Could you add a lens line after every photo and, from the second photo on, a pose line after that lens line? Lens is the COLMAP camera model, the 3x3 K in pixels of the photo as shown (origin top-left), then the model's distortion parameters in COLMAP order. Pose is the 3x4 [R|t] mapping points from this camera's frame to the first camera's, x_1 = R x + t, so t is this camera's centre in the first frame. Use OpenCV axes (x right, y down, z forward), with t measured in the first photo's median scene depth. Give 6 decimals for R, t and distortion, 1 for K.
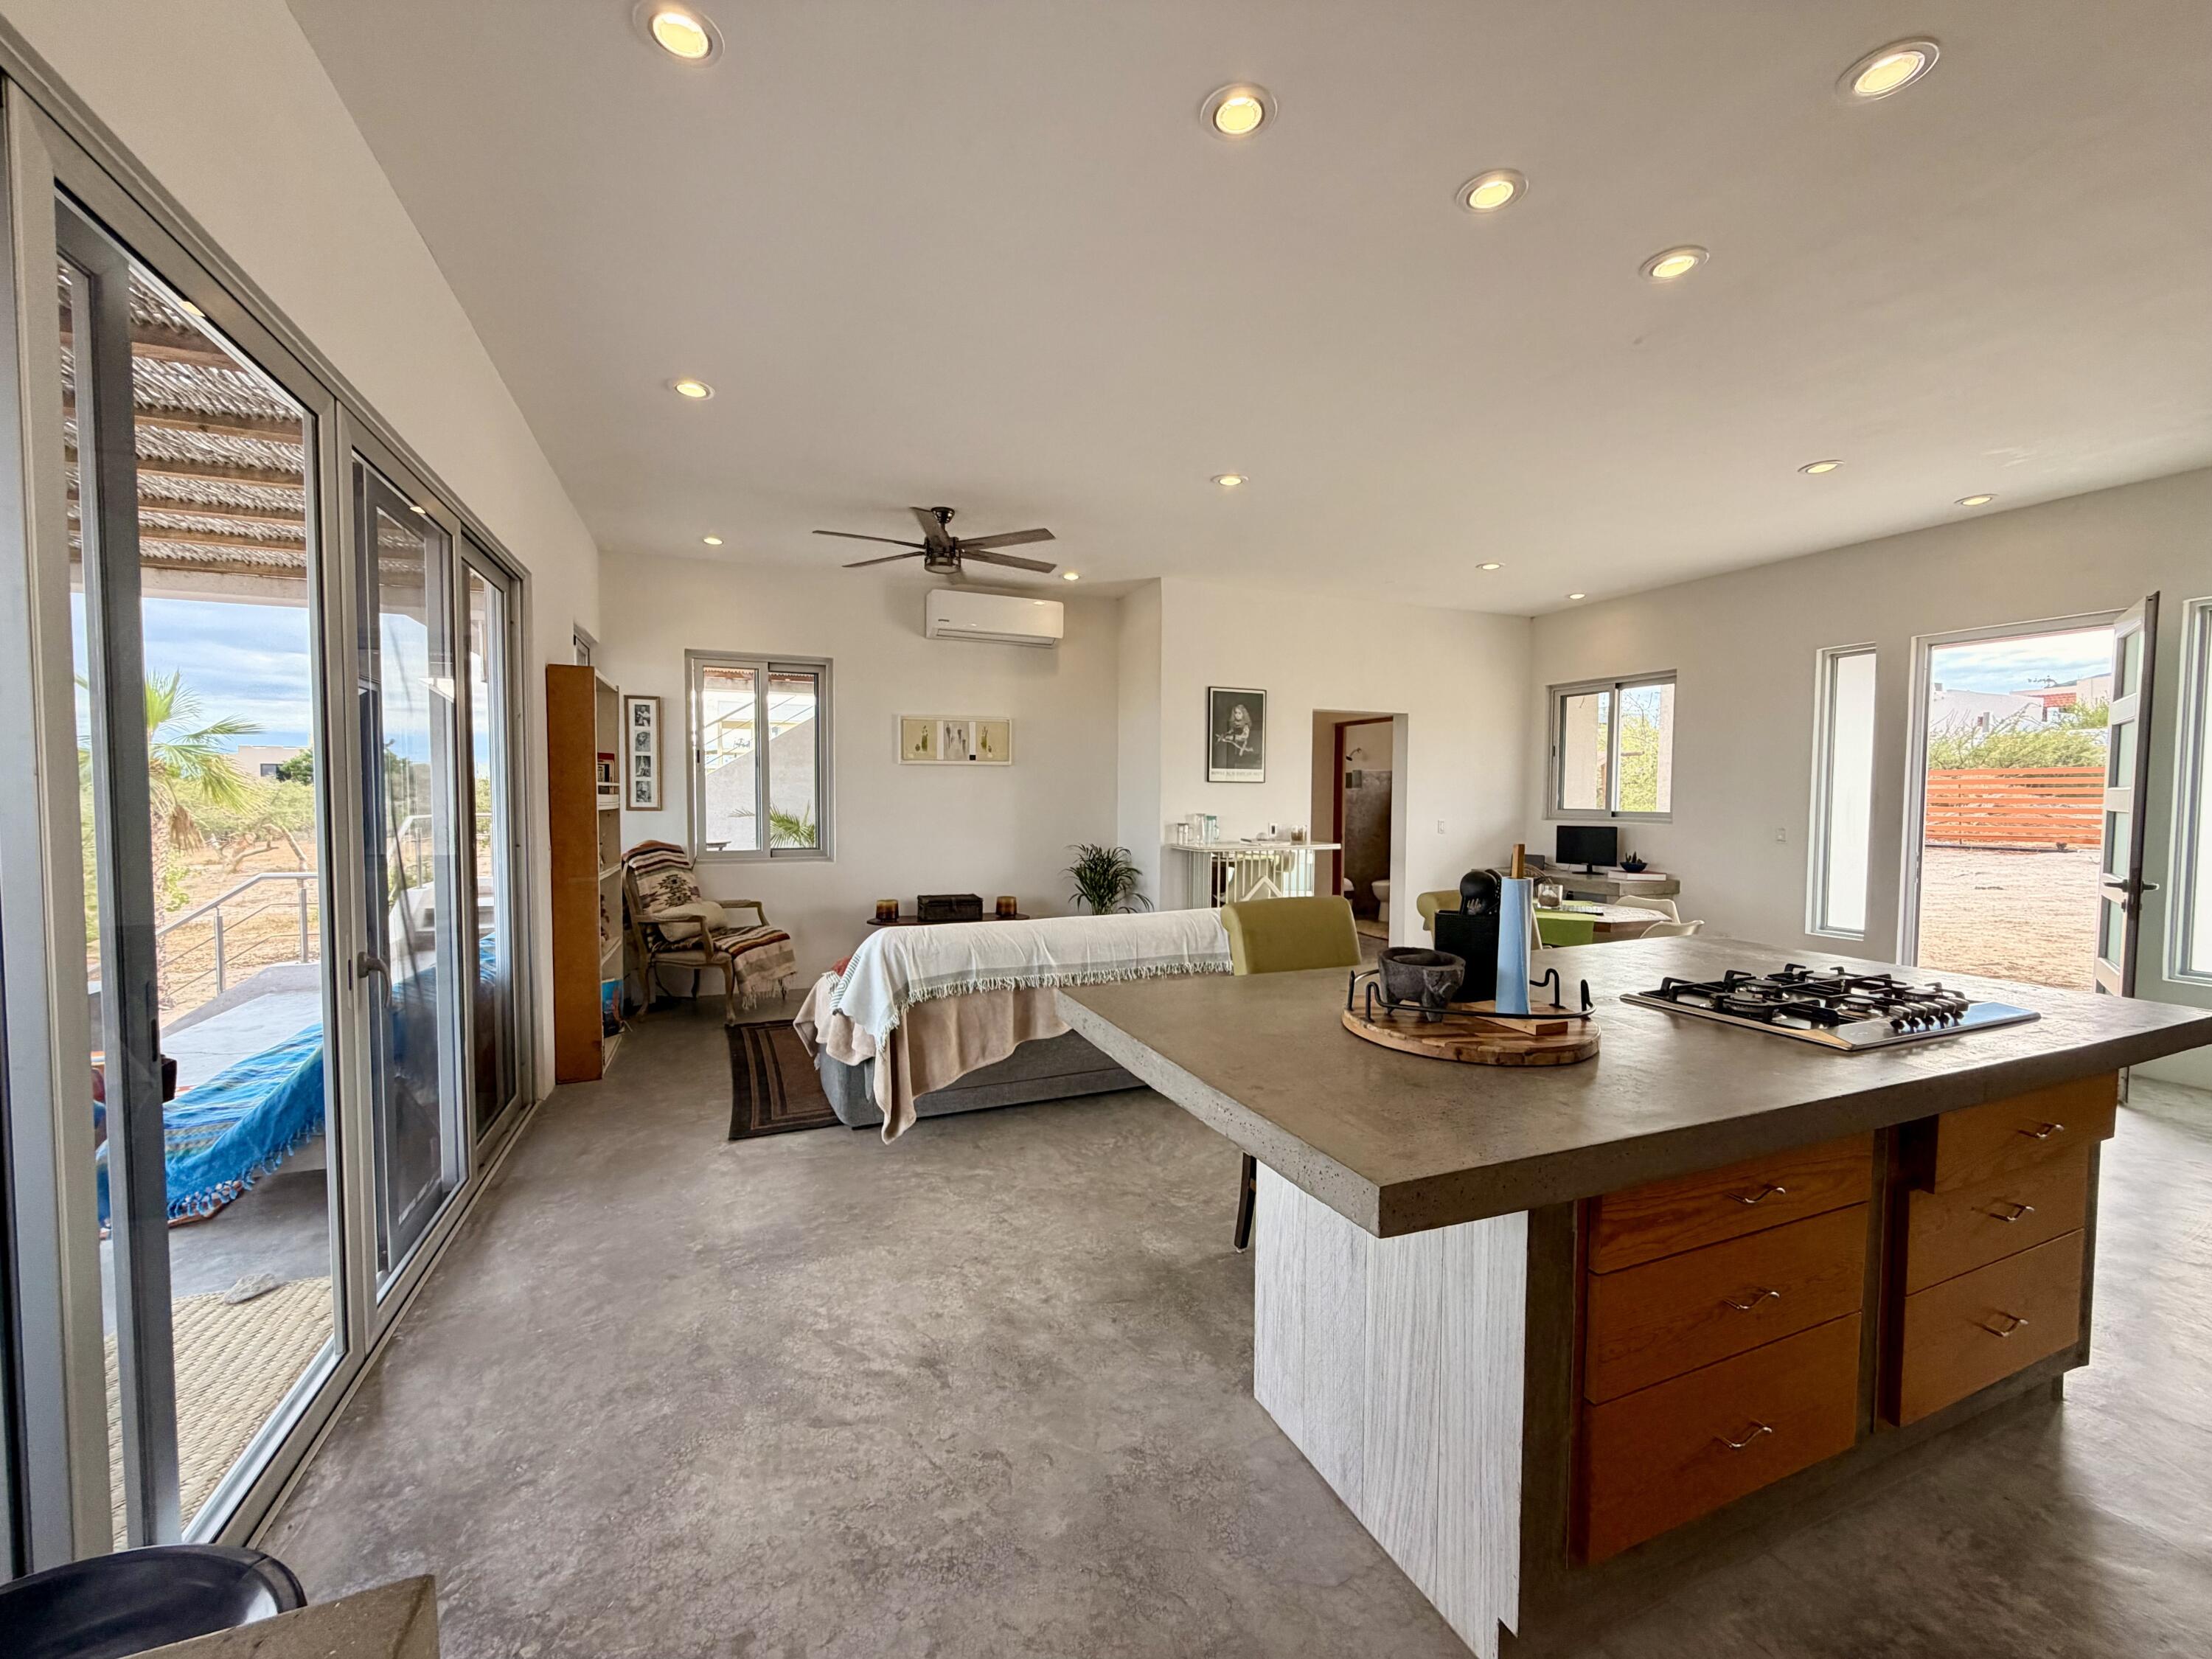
lens RADIAL K [[893.1, 0, 1114.0], [0, 893.1, 838.4], [0, 0, 1]] dist [0.005407, 0.000161]
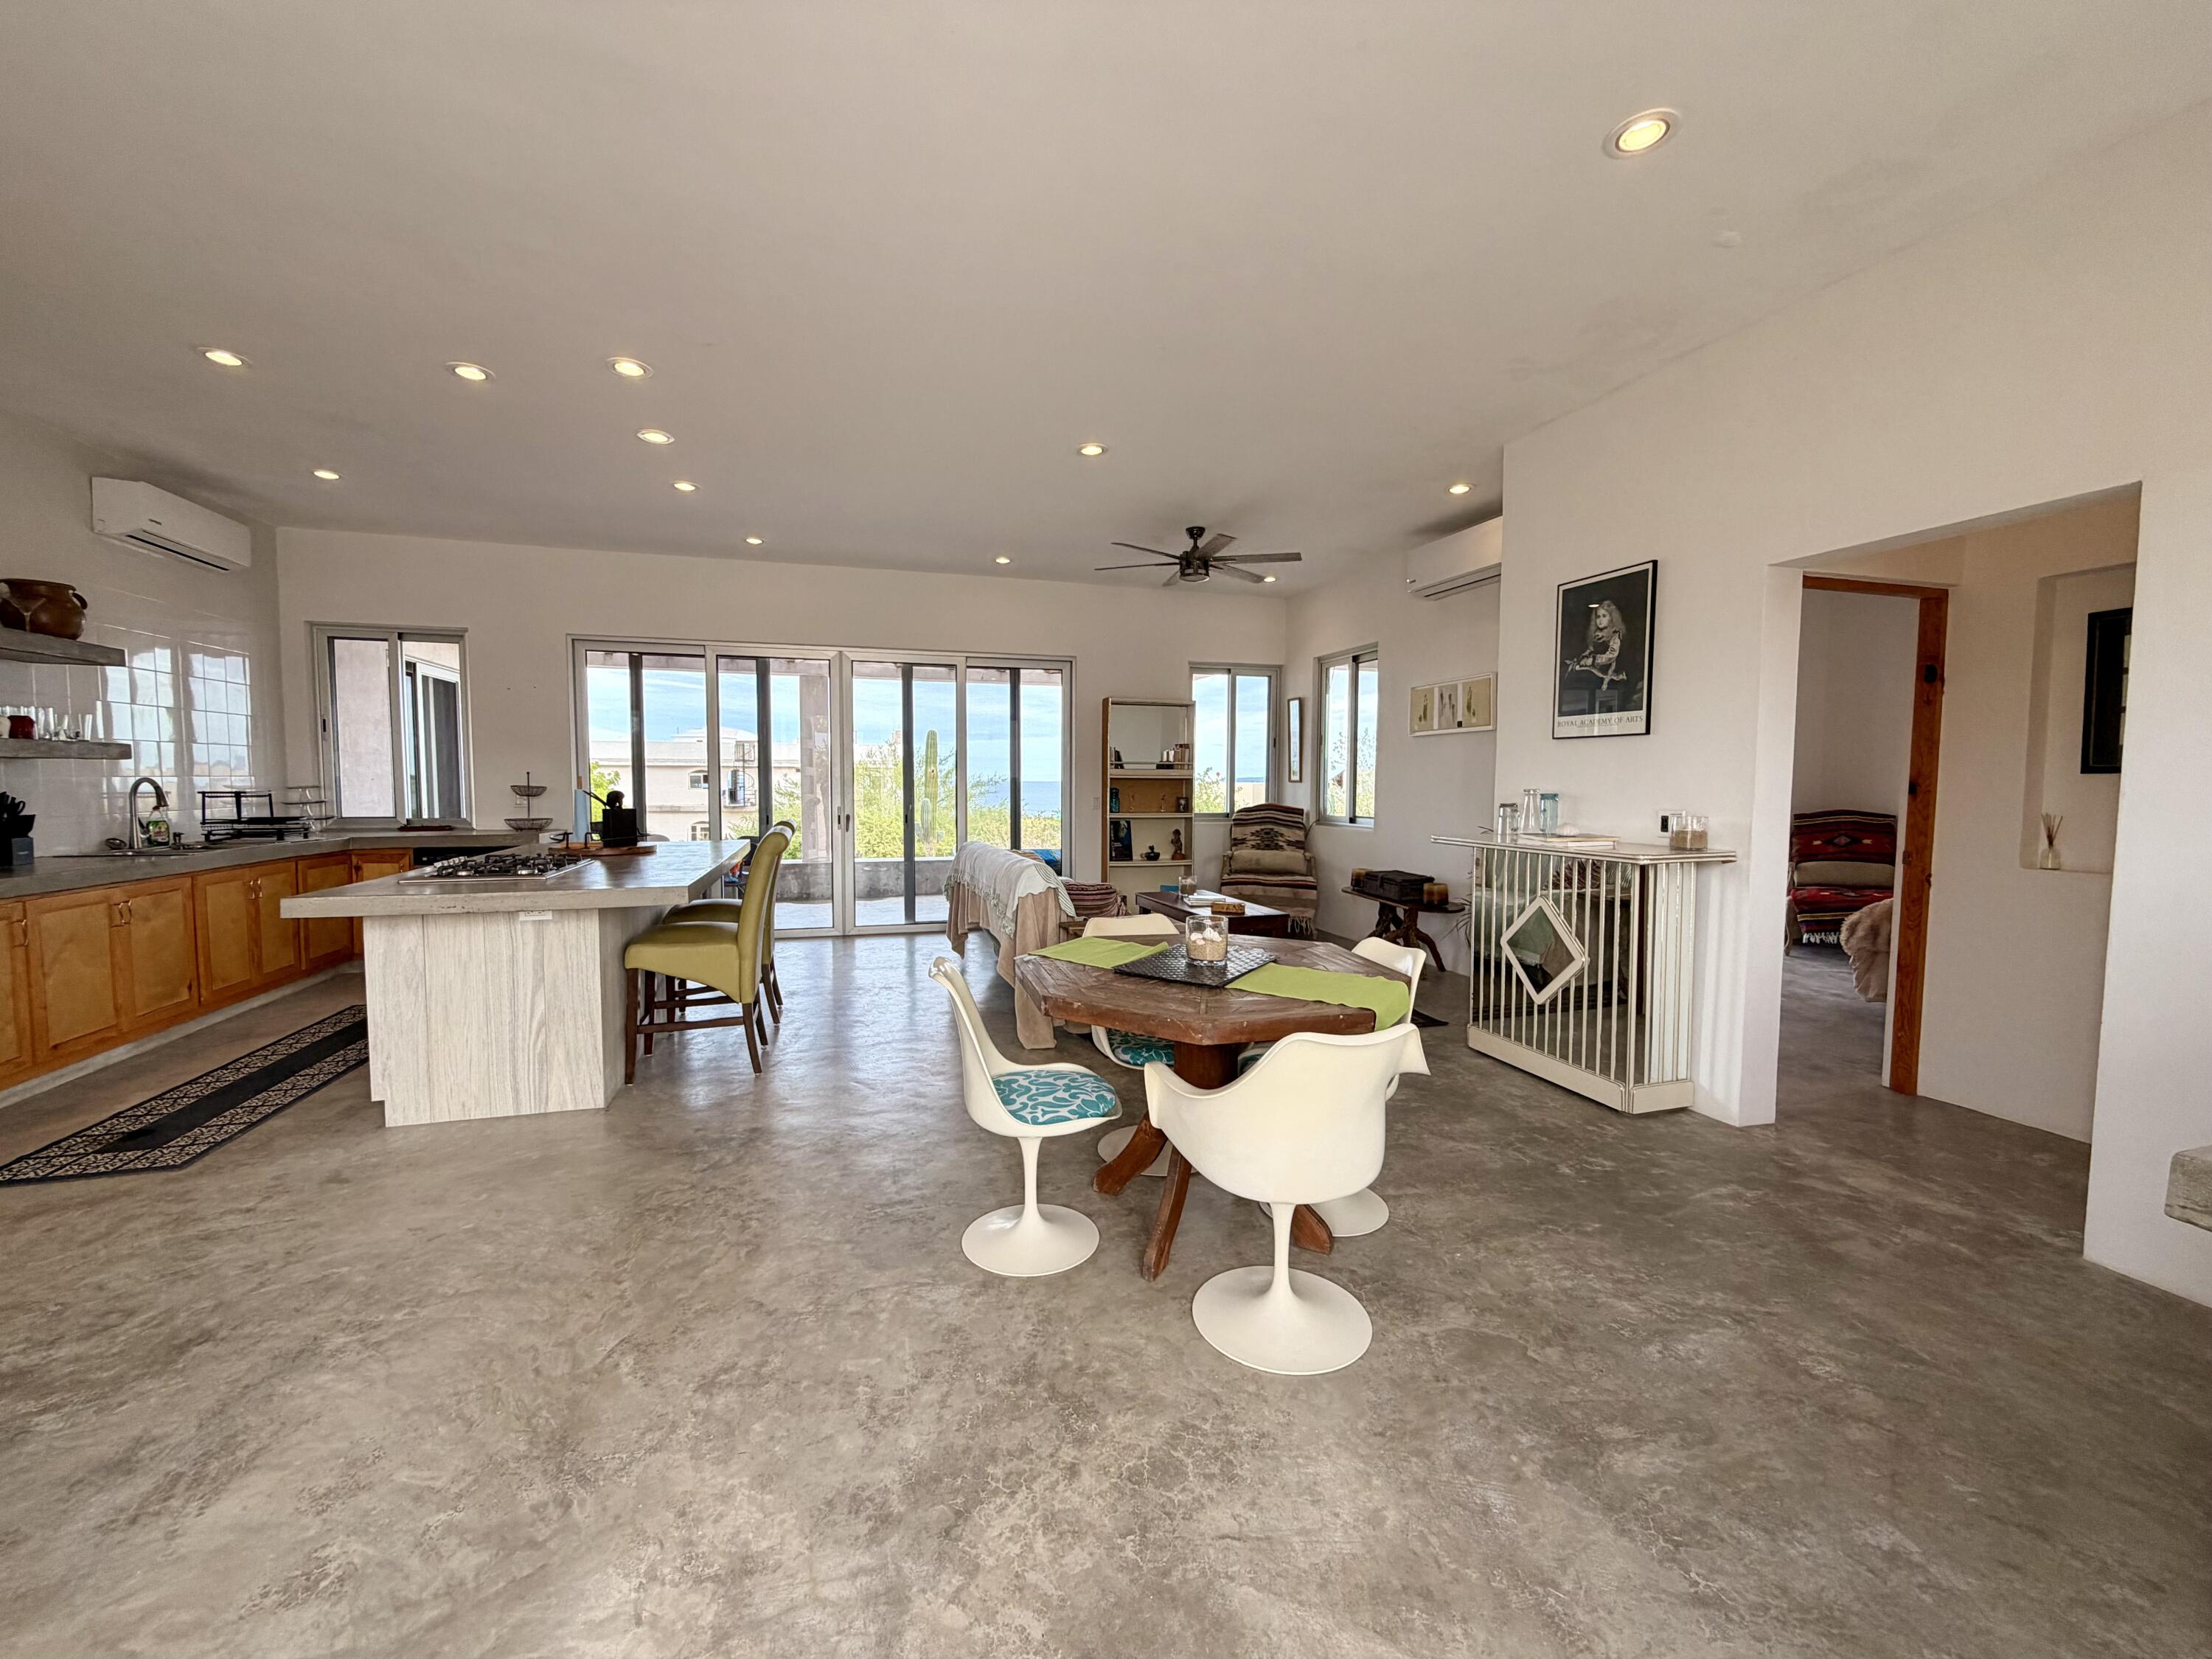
lens RADIAL K [[893.1, 0, 1102.8], [0, 893.1, 829.8], [0, 0, 1]] dist [0.005407, 0.000161]
pose [[-0.107641, 0.052712, -0.992791, 5.054461], [-0.052210, 0.996916, 0.058591, -0.135363], [0.992818, 0.058141, -0.104557, 5.008255]]
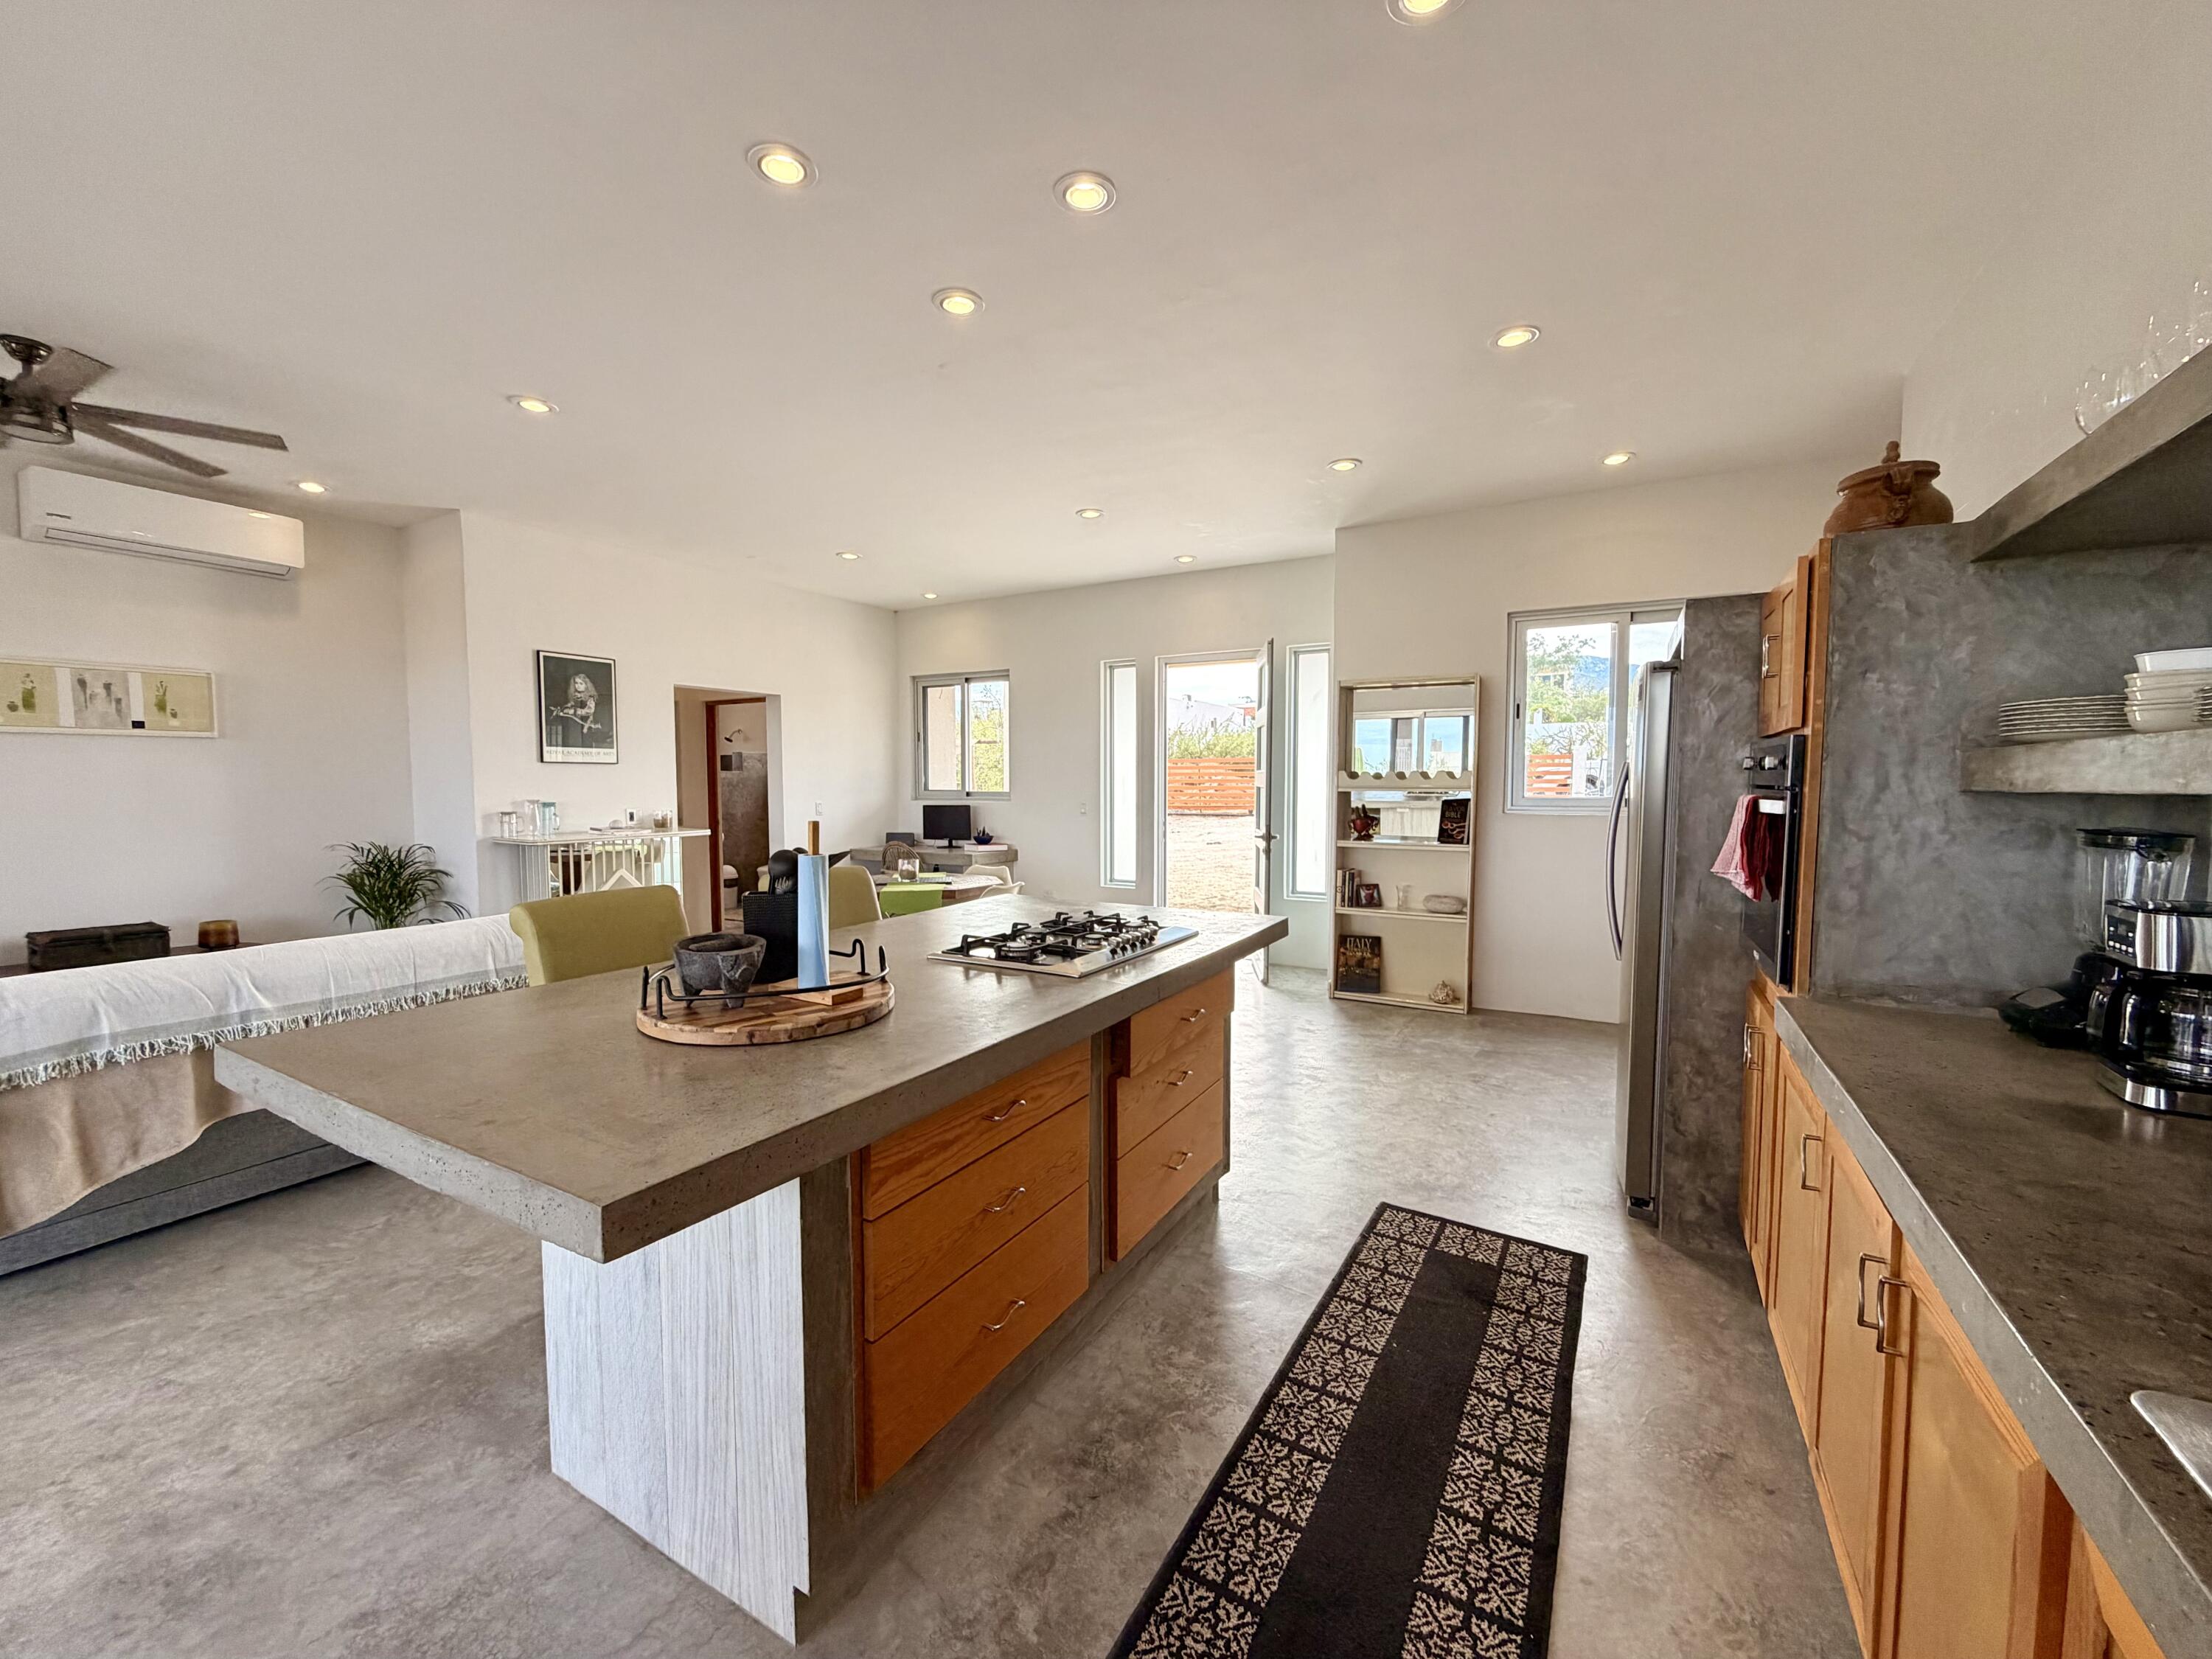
lens RADIAL K [[893.1, 0, 1099.7], [0, 893.1, 837.4], [0, 0, 1]] dist [0.005407, 0.000161]
pose [[0.796296, -0.043824, 0.603318, 0.067945], [0.032979, 0.999034, 0.029040, 0.004152], [-0.604008, -0.003227, 0.796972, -0.005942]]
